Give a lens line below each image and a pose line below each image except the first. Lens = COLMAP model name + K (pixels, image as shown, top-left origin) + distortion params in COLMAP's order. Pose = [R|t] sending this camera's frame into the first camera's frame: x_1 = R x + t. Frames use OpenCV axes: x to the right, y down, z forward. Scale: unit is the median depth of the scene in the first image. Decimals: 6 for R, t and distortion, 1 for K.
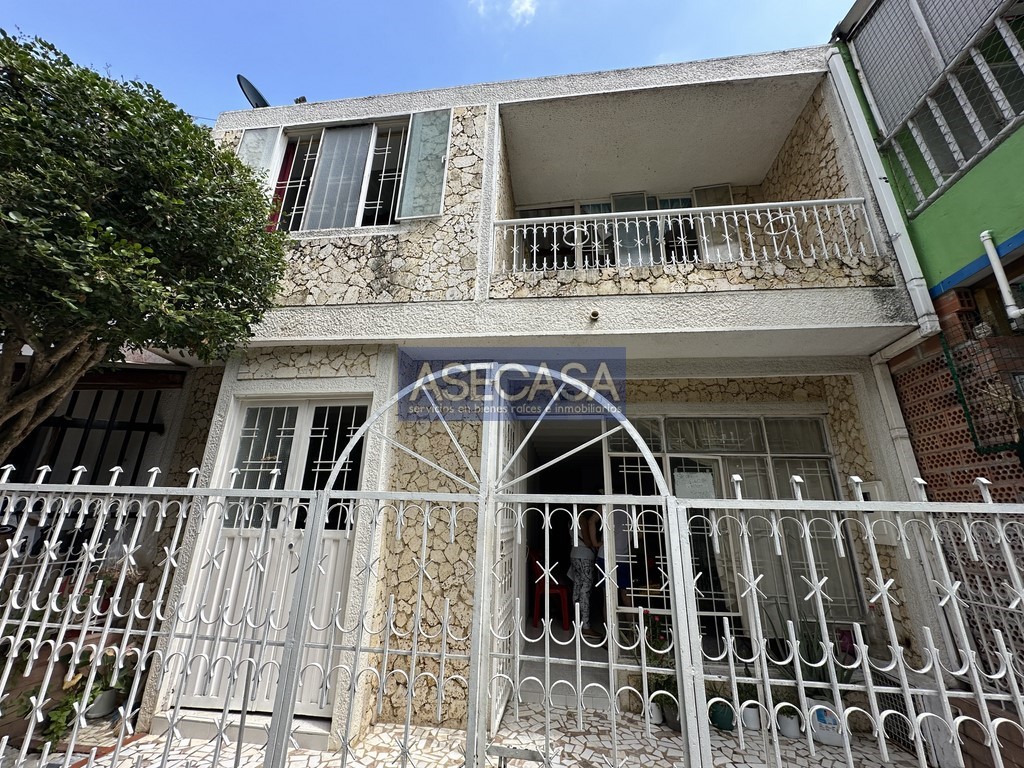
lens RADIAL K [[401.4, 0, 512.0], [0, 401.4, 384.0], [0, 0, 1]] dist [-0.000326, -0.000408]
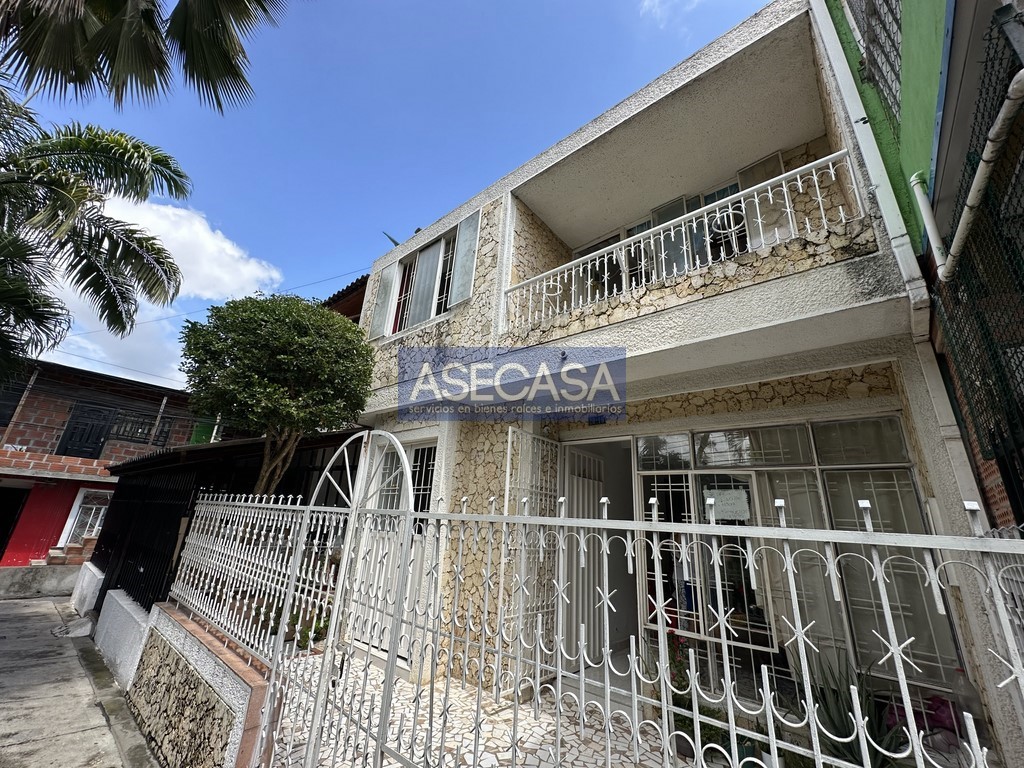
lens RADIAL K [[401.4, 0, 512.0], [0, 401.4, 384.0], [0, 0, 1]] dist [-0.000326, -0.000408]
pose [[0.838853, -0.155242, -0.521753, 0.590978], [0.133382, 0.987872, -0.079486, -0.014068], [0.527764, -0.002916, 0.849386, -0.052584]]
